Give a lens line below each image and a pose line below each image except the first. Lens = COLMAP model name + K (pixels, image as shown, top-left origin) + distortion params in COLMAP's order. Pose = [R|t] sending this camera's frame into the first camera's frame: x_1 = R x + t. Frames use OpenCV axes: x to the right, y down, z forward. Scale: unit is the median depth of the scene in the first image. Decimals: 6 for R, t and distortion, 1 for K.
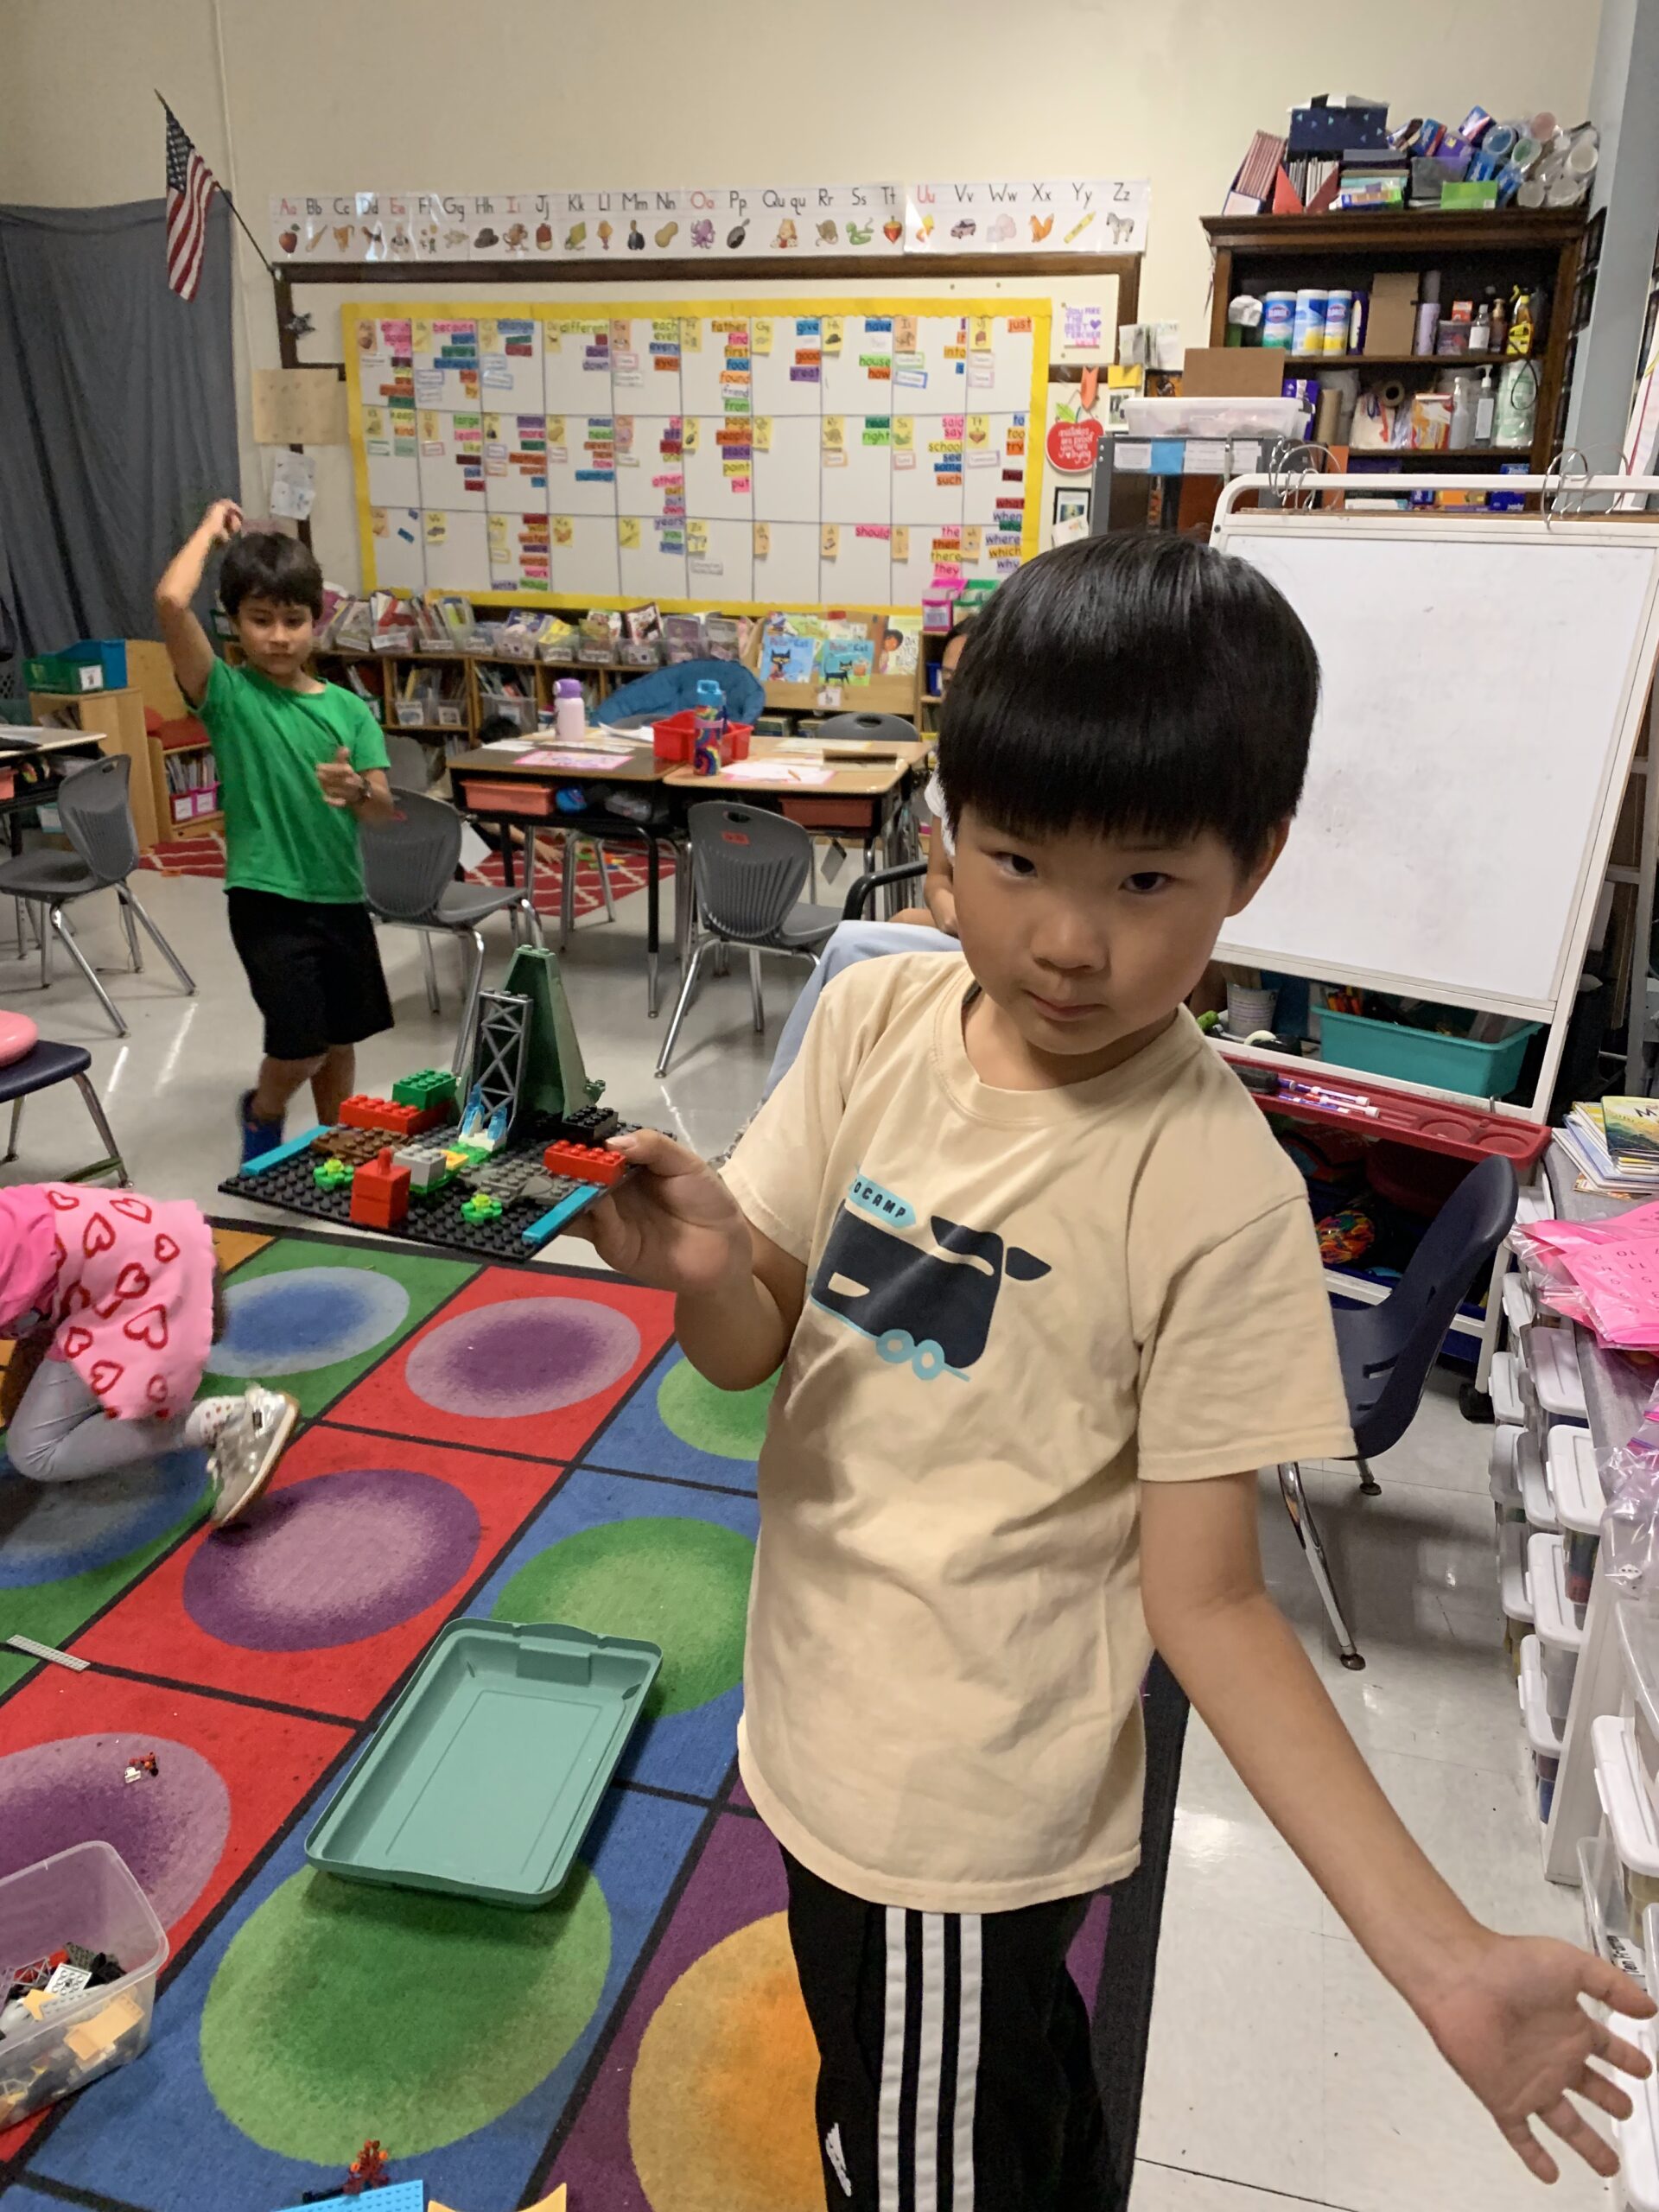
lens RADIAL K [[1701.2, 0, 828.2], [0, 1701.2, 1100.9], [0, 0, 1]] dist [0.046377, -0.034220]
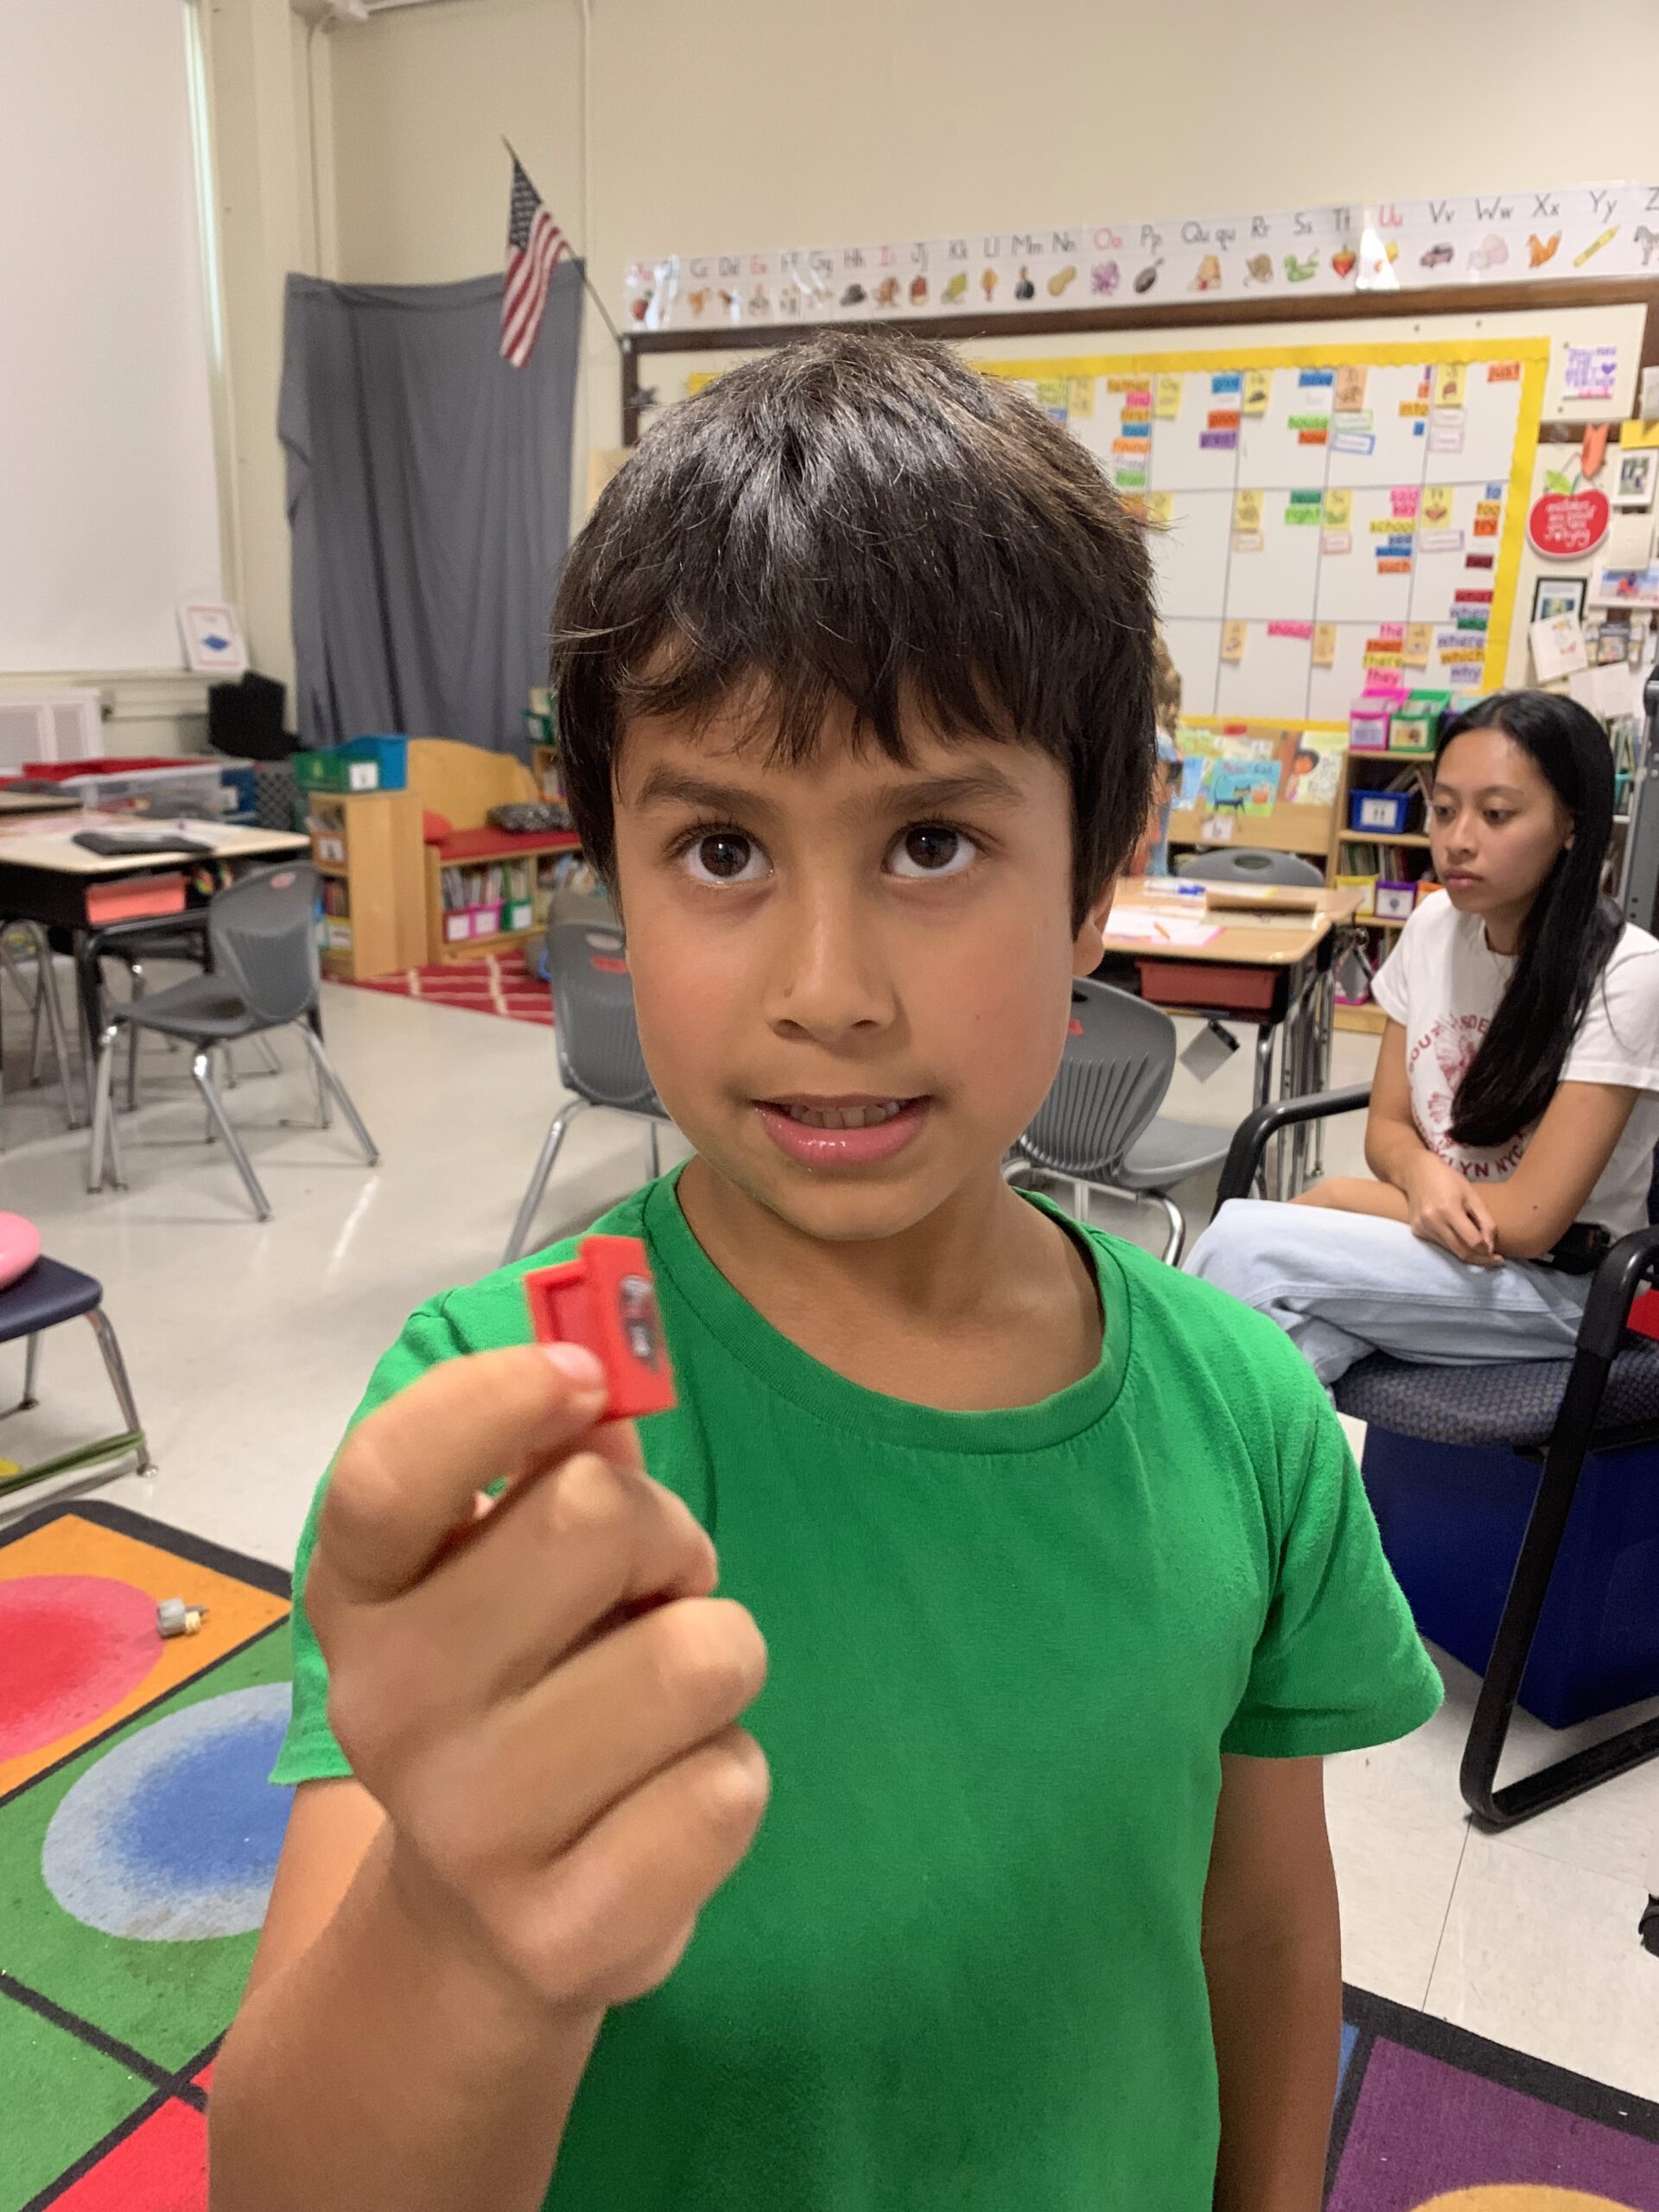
lens RADIAL K [[1701.2, 0, 834.9], [0, 1701.2, 1097.2], [0, 0, 1]] dist [0.046377, -0.034220]
pose [[0.976114, 0.071410, -0.205190, -0.001809], [-0.086742, 0.993995, -0.066712, -0.043190], [0.199194, 0.082917, 0.976446, 0.194493]]
